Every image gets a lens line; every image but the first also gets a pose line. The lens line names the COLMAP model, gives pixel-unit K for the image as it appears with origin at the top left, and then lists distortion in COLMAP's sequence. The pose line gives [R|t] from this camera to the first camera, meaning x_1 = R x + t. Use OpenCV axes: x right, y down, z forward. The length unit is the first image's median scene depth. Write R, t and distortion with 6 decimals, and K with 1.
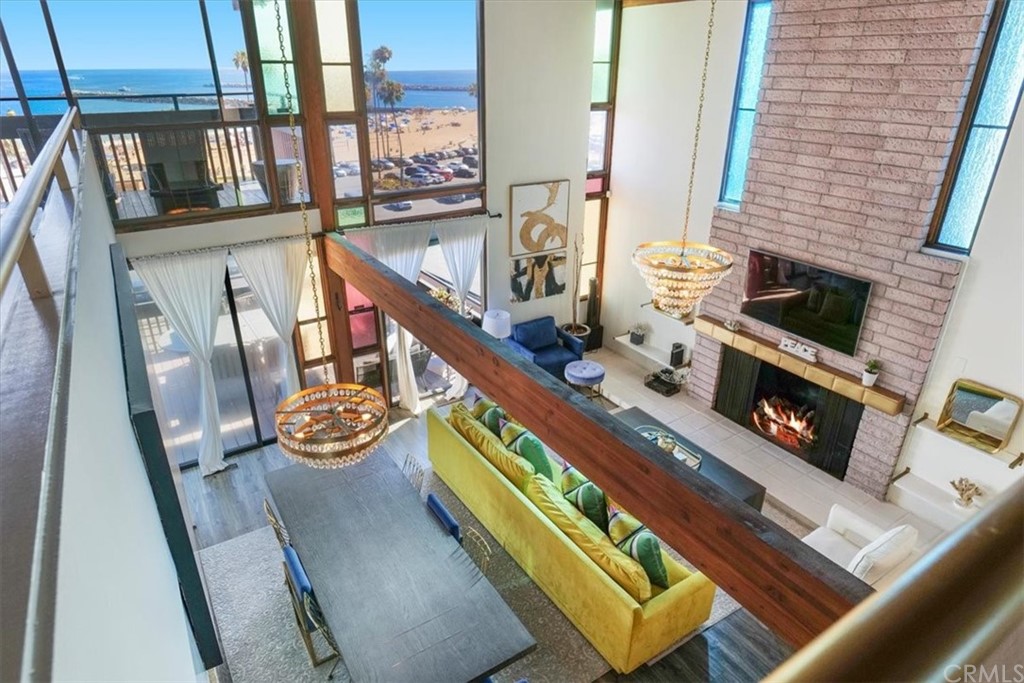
lens RADIAL K [[599.7, 0, 512.0], [0, 599.7, 341.5], [0, 0, 1]] dist [-0.017254, 0.002394]
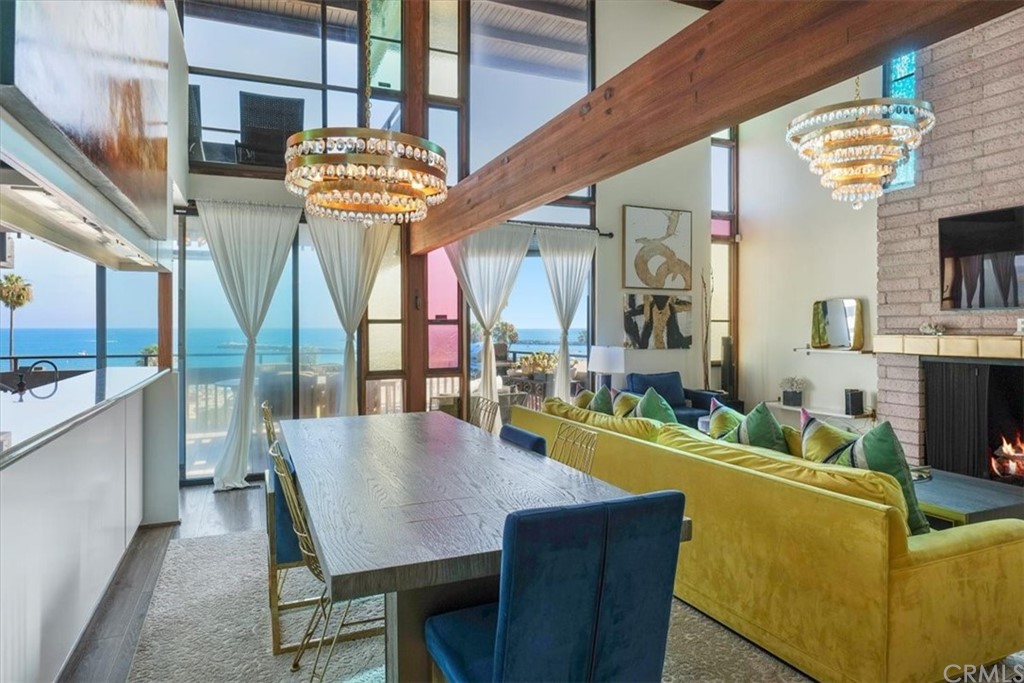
lens RADIAL K [[622.3, 0, 522.4], [0, 622.3, 331.9], [0, 0, 1]] dist [-0.011645, 0.001212]
pose [[0.987600, -0.004773, -0.156917, -0.006265], [-0.059603, 0.913299, -0.402905, 0.269263], [0.145235, 0.407261, 0.901690, 0.214317]]
